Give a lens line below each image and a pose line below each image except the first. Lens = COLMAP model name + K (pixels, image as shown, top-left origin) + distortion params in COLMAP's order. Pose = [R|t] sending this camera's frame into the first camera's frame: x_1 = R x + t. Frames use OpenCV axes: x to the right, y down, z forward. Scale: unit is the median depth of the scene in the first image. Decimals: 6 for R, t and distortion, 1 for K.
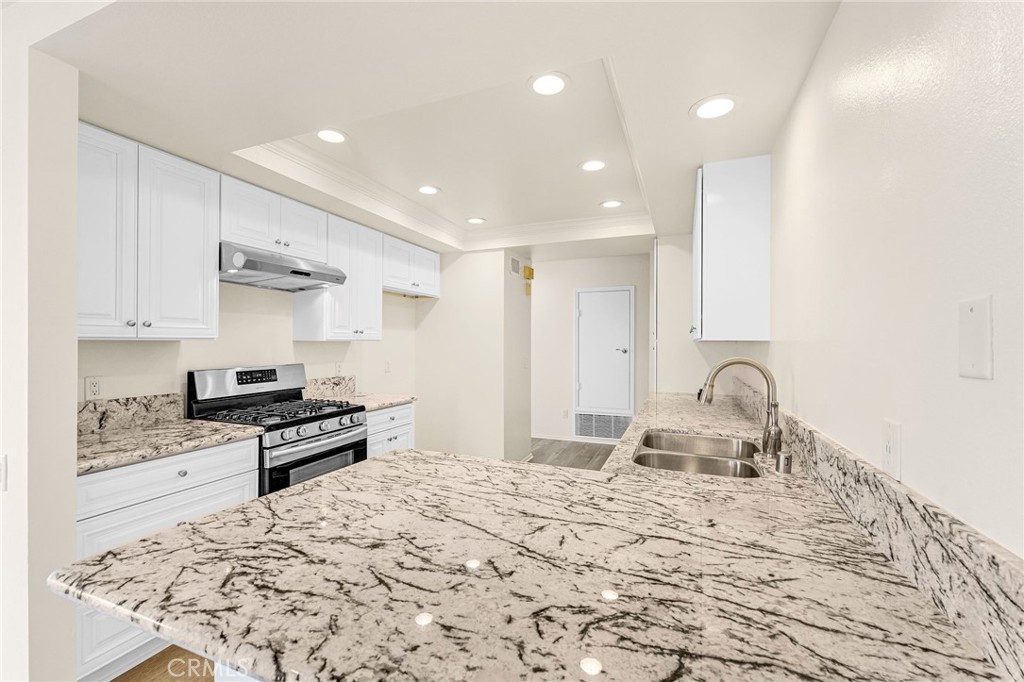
lens RADIAL K [[431.2, 0, 512.0], [0, 431.2, 341.0], [0, 0, 1]] dist [0.001417, 0.000044]
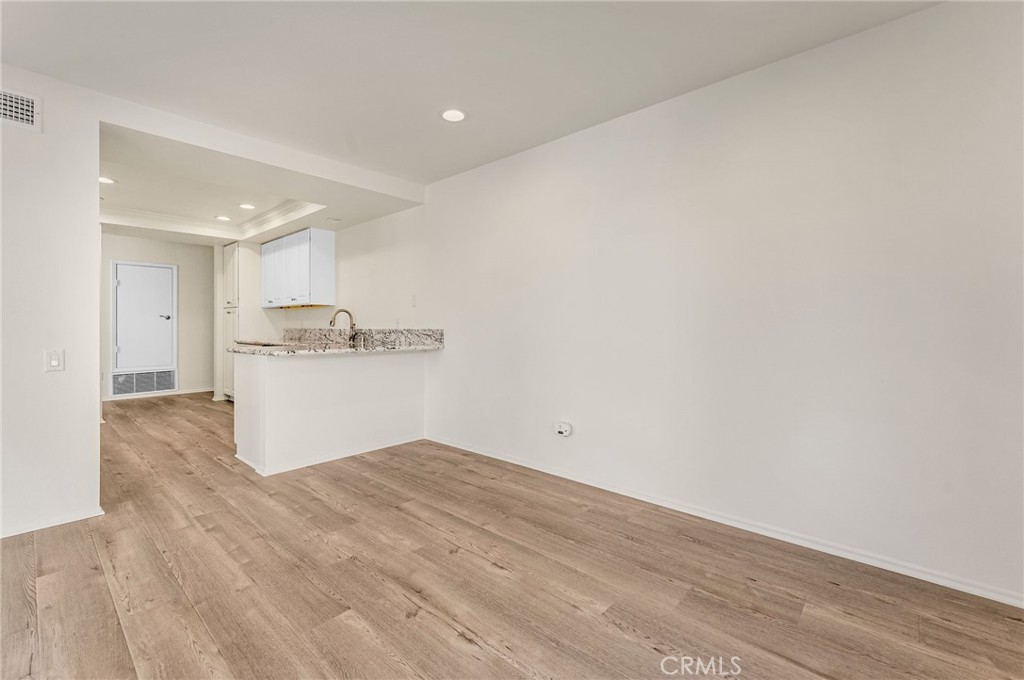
lens RADIAL K [[433.2, 0, 512.3], [0, 433.2, 324.2], [0, 0, 1]] dist [0.000967, 0.000261]
pose [[0.319887, -0.000439, 0.947456, -1.140507], [0.002873, 0.999996, -0.000506, 0.087754], [-0.947451, 0.002884, 0.319887, -0.614102]]
